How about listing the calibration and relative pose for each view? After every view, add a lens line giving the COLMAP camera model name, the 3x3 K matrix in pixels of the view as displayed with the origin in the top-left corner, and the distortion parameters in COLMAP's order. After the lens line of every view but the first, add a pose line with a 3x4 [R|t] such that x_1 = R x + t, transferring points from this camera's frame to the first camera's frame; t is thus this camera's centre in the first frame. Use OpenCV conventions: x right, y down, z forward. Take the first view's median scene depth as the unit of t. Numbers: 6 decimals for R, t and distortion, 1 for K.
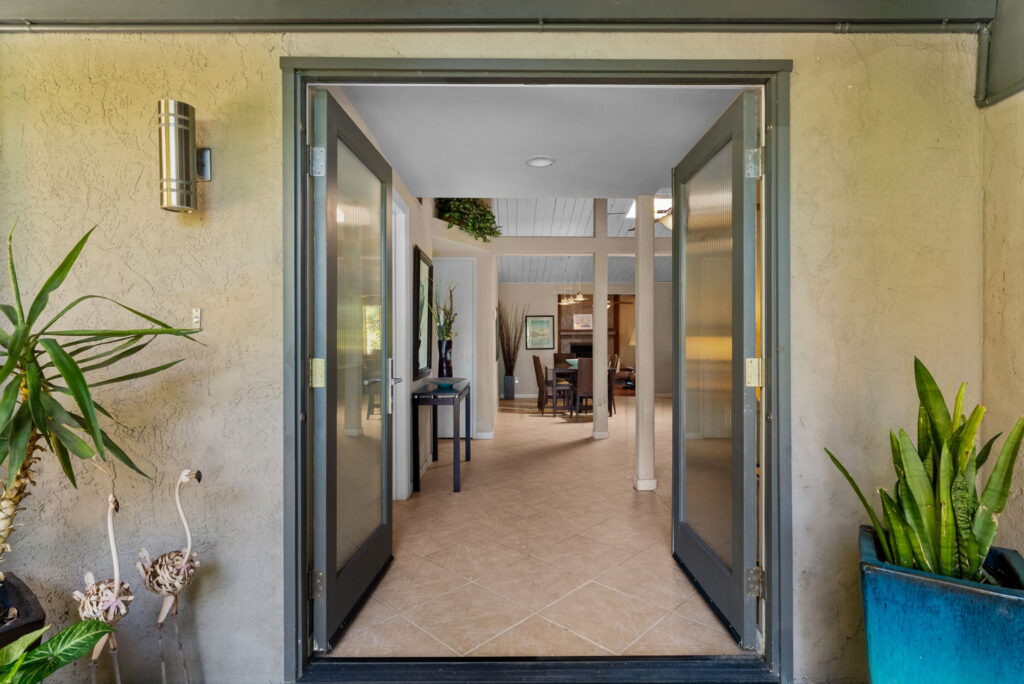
lens RADIAL K [[494.1, 0, 511.4], [0, 494.1, 342.3], [0, 0, 1]] dist [-0.001745, -0.000170]
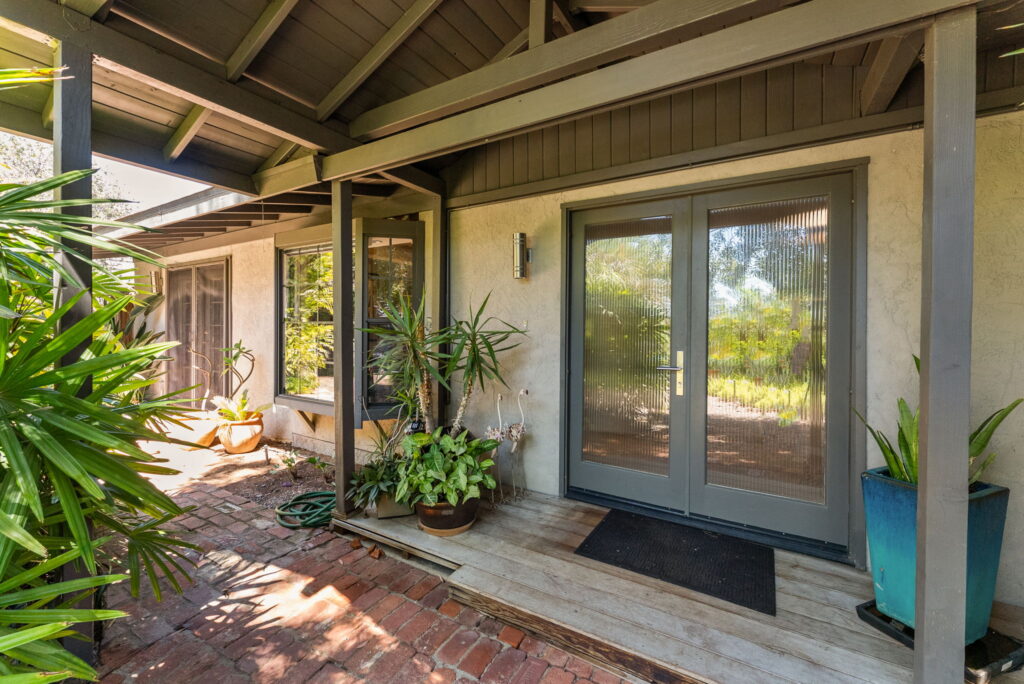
lens RADIAL K [[419.7, 0, 508.1], [0, 419.7, 327.5], [0, 0, 1]] dist [0.000363, -0.000199]
pose [[0.845051, 0.008525, -0.534618, 0.323732], [-0.011704, 0.999928, -0.002556, -0.030747], [0.534558, 0.008418, 0.845090, -0.667571]]
